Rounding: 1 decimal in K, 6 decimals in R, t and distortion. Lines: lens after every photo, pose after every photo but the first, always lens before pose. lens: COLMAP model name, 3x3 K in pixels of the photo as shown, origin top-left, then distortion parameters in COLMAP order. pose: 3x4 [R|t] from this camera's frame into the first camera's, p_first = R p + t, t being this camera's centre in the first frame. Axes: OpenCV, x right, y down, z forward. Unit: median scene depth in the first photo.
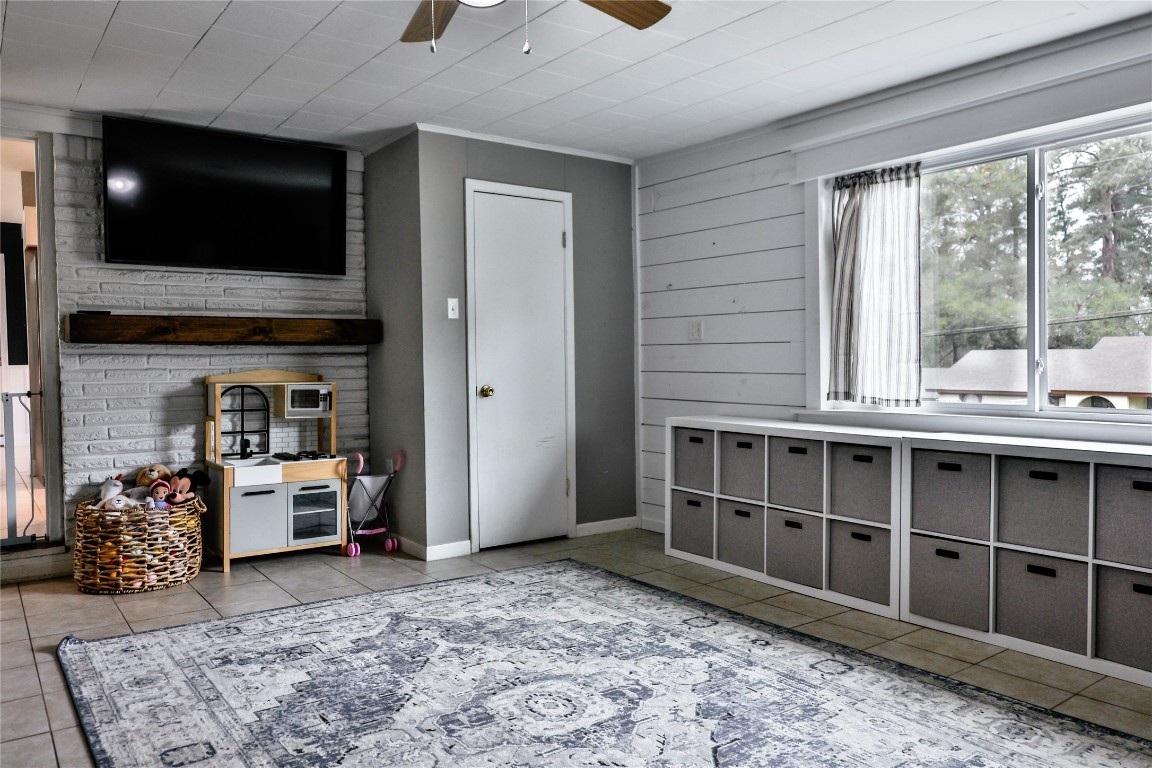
lens RADIAL K [[820.5, 0, 581.2], [0, 820.5, 387.5], [0, 0, 1]] dist [-0.005688, 0.000407]
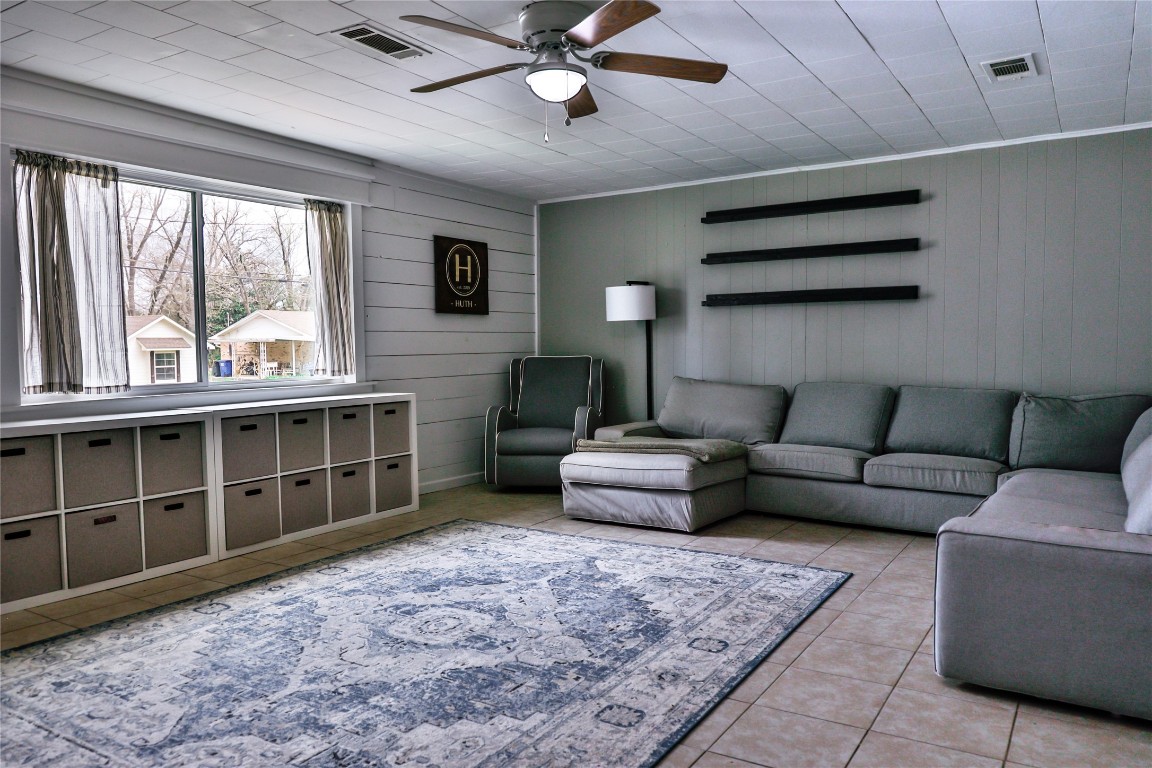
lens RADIAL K [[820.5, 0, 581.4], [0, 820.5, 384.4], [0, 0, 1]] dist [-0.005688, 0.000407]
pose [[-0.355440, -0.037374, 0.933952, -1.054233], [0.044963, 0.997360, 0.057024, -0.026304], [-0.933617, 0.062262, -0.352821, 1.028868]]
